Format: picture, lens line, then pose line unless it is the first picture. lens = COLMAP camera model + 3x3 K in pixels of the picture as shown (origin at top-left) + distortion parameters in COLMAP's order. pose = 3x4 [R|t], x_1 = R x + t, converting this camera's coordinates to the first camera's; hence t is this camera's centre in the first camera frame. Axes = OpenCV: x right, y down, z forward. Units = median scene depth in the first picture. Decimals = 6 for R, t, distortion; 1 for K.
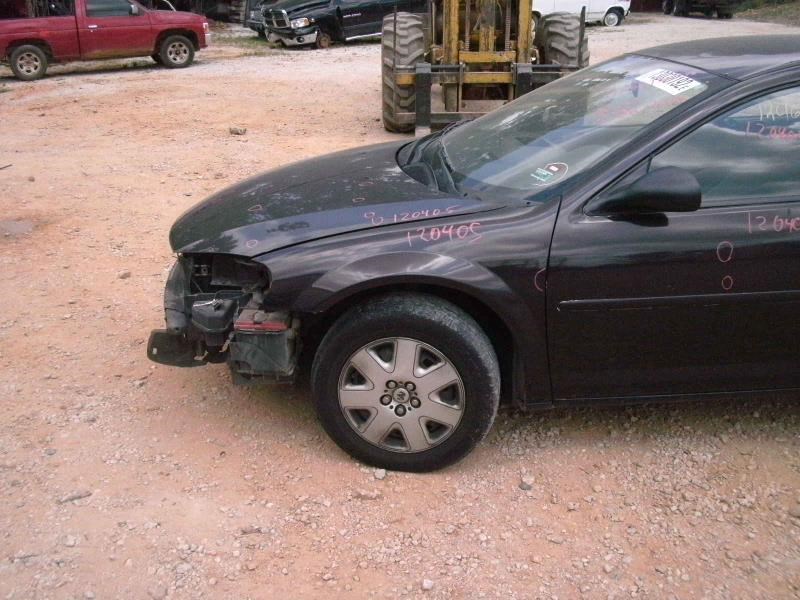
lens RADIAL K [[807.0, 0, 400.6], [0, 807.0, 299.4], [0, 0, 1]] dist [-0.108301, 0.000000]
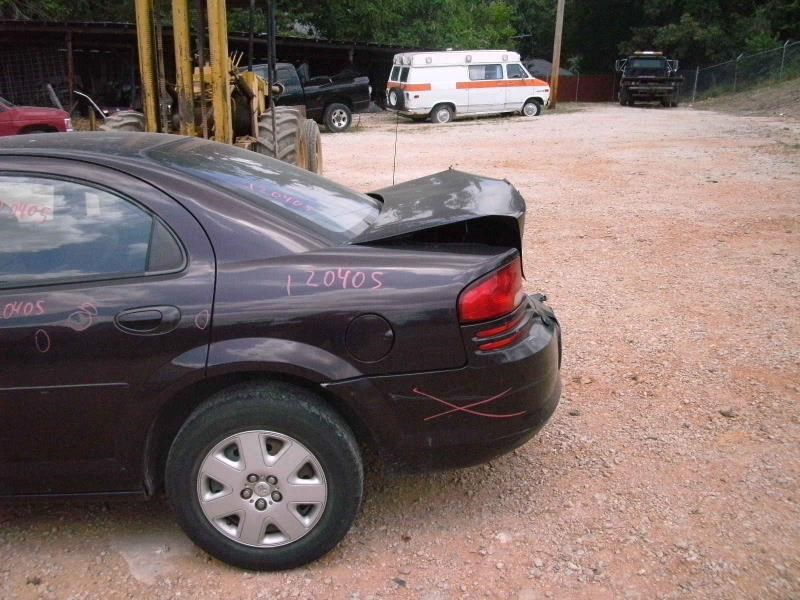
lens RADIAL K [[807.0, 0, 400.9], [0, 807.0, 301.6], [0, 0, 1]] dist [-0.108301, 0.000000]
pose [[0.999865, 0.000923, -0.016425, 0.211372], [-0.002626, 0.994574, -0.104002, -0.007362], [0.016240, 0.104031, 0.994441, 0.013598]]
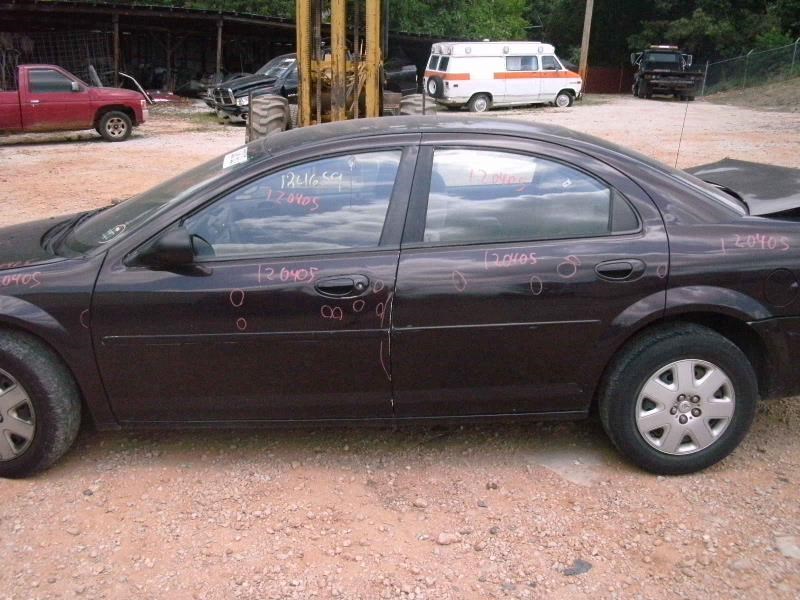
lens RADIAL K [[807.0, 0, 397.2], [0, 807.0, 297.9], [0, 0, 1]] dist [-0.108301, 0.000000]
pose [[0.999865, 0.016405, 0.000037, 0.095851], [-0.016330, 0.995499, -0.093357, 0.007362], [-0.001569, 0.093344, 0.995633, -0.030668]]
